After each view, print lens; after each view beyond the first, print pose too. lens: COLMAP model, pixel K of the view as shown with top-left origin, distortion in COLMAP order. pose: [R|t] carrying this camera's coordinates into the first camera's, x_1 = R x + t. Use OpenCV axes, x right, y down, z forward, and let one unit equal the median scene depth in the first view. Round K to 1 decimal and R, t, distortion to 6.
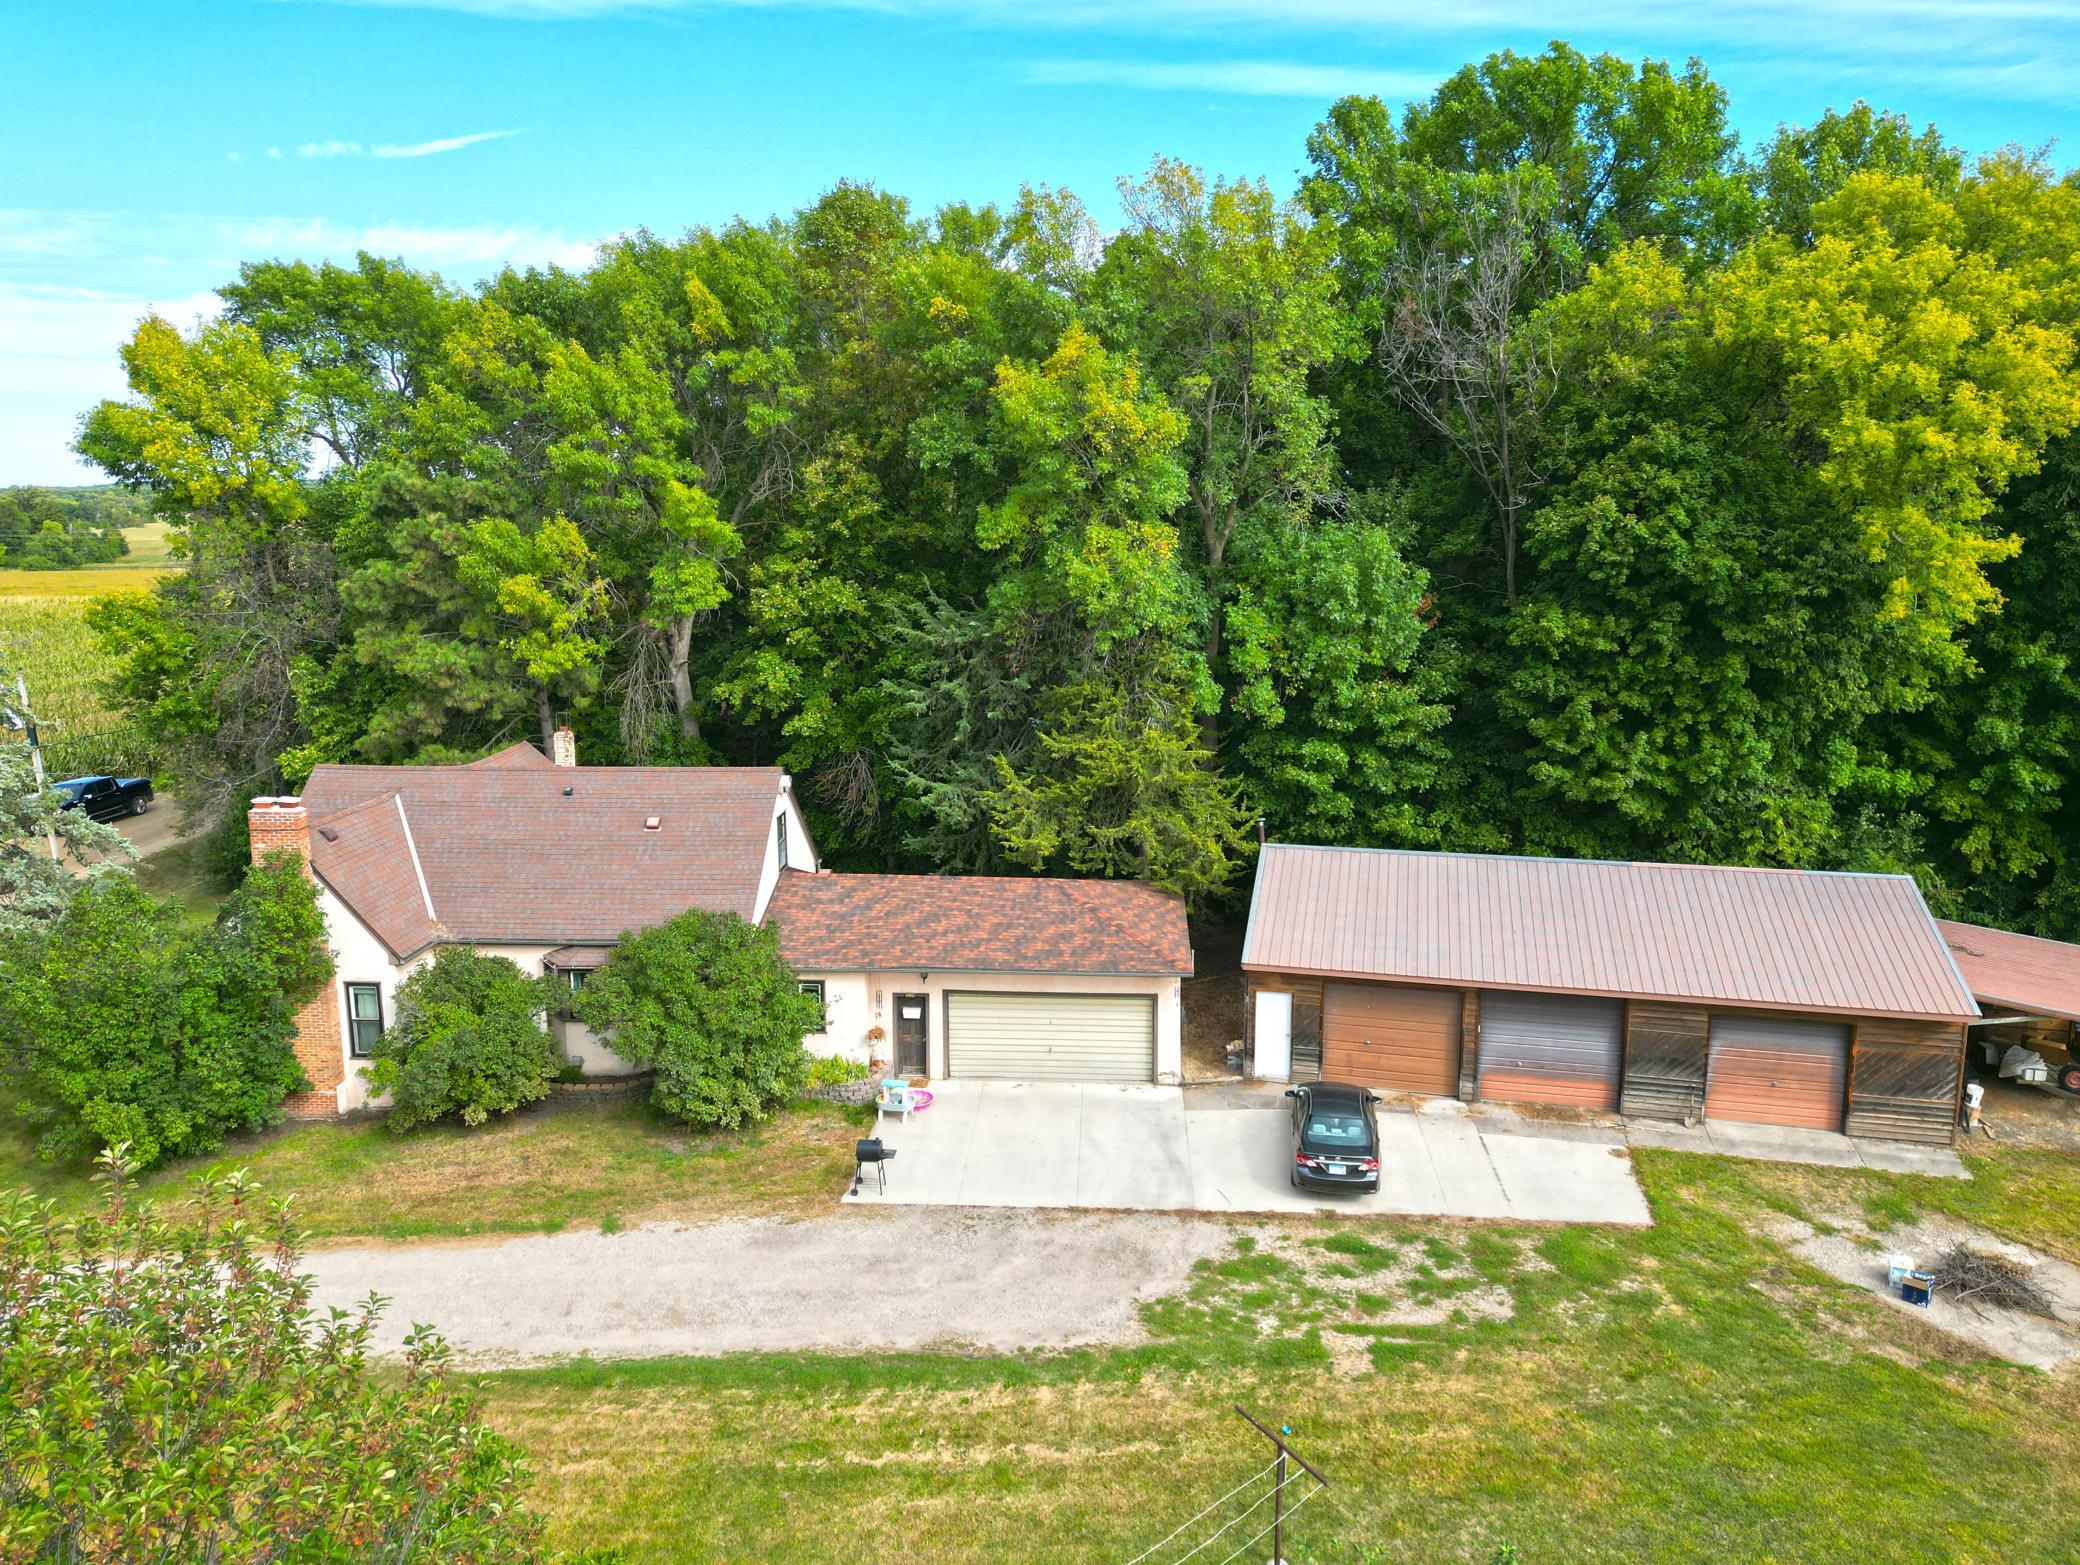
lens RADIAL K [[1497.8, 0, 1041.6], [0, 1497.8, 762.1], [0, 0, 1]] dist [0.057318, -0.030155]
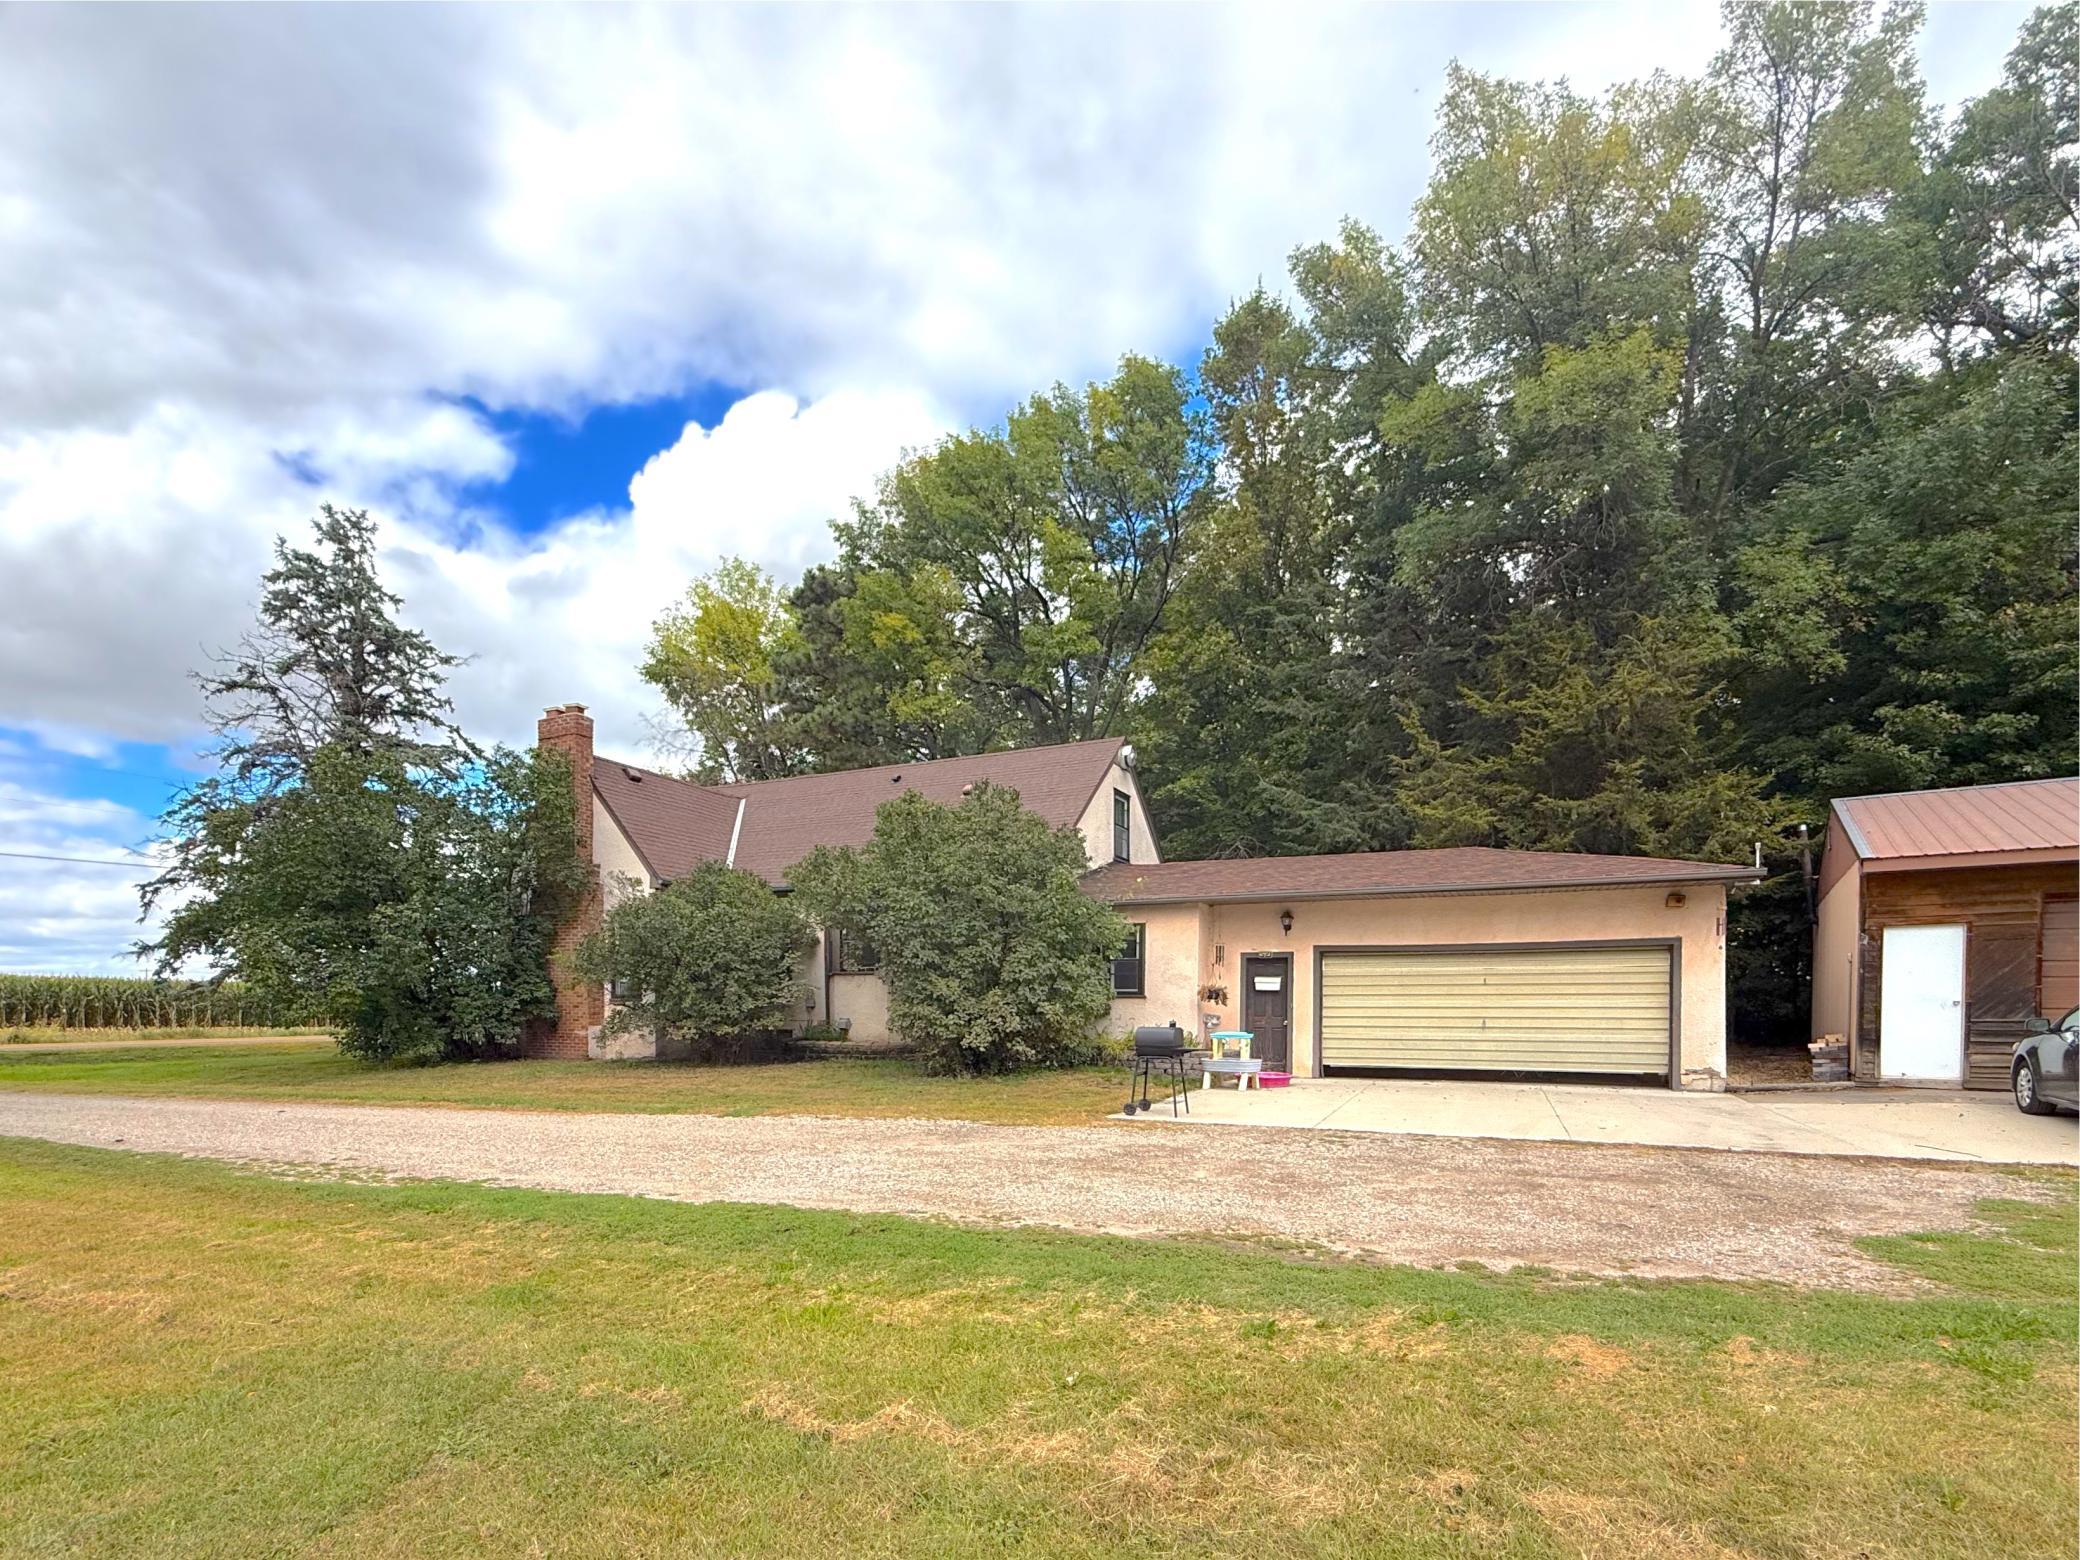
lens RADIAL K [[1004.7, 0, 1044.6], [0, 1004.7, 1027.1], [0, 0, 1]] dist [-0.001388, -0.000981]
pose [[0.930758, 0.017559, -0.365213, -0.012406], [-0.073549, 0.987421, -0.139968, 0.270305], [0.358161, 0.157138, 0.920341, 0.553114]]
